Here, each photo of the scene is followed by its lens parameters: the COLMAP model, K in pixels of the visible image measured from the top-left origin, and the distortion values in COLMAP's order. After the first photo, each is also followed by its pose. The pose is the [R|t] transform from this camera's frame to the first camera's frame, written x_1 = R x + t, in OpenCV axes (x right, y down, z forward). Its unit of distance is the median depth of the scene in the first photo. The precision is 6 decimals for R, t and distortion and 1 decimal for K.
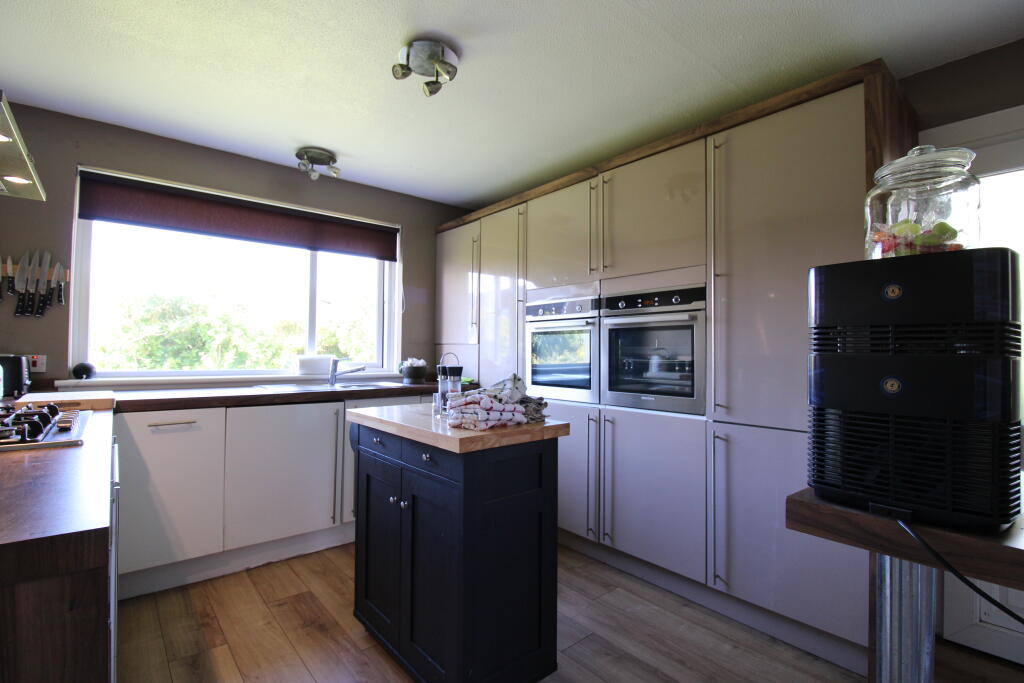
lens RADIAL K [[469.2, 0, 509.8], [0, 469.2, 353.0], [0, 0, 1]] dist [-0.000694, -0.000124]
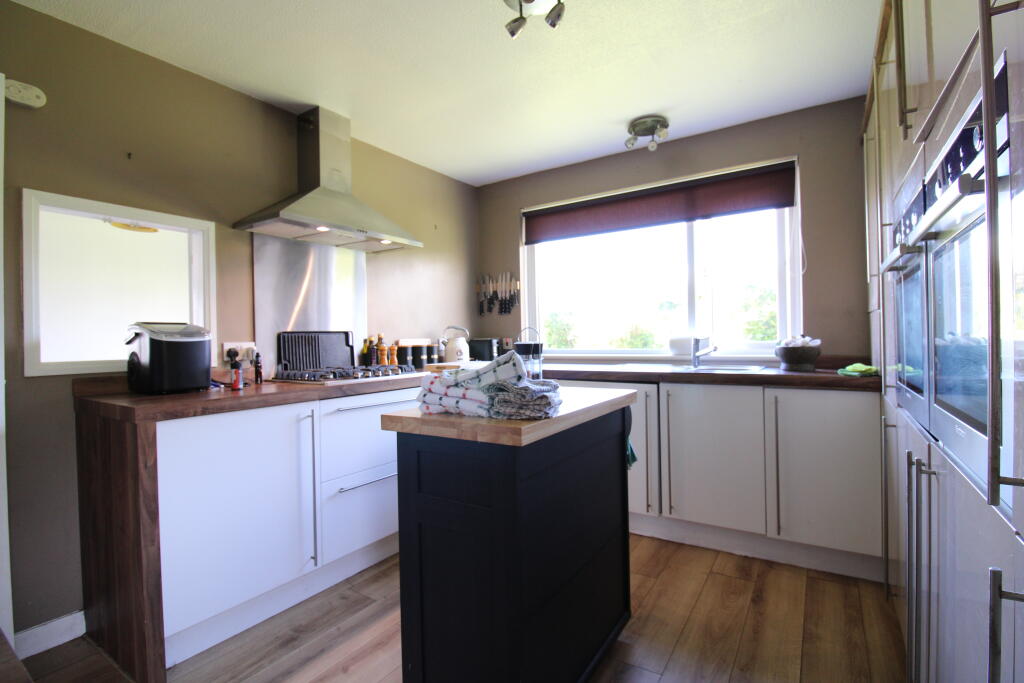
lens RADIAL K [[492.9, 0, 512.0], [0, 492.9, 341.5], [0, 0, 1]] dist [0.000319, -0.000041]
pose [[0.292351, -0.003908, -0.956303, 0.425639], [0.025204, 0.999676, 0.003620, 0.006737], [0.955979, -0.025161, 0.292355, 0.386469]]
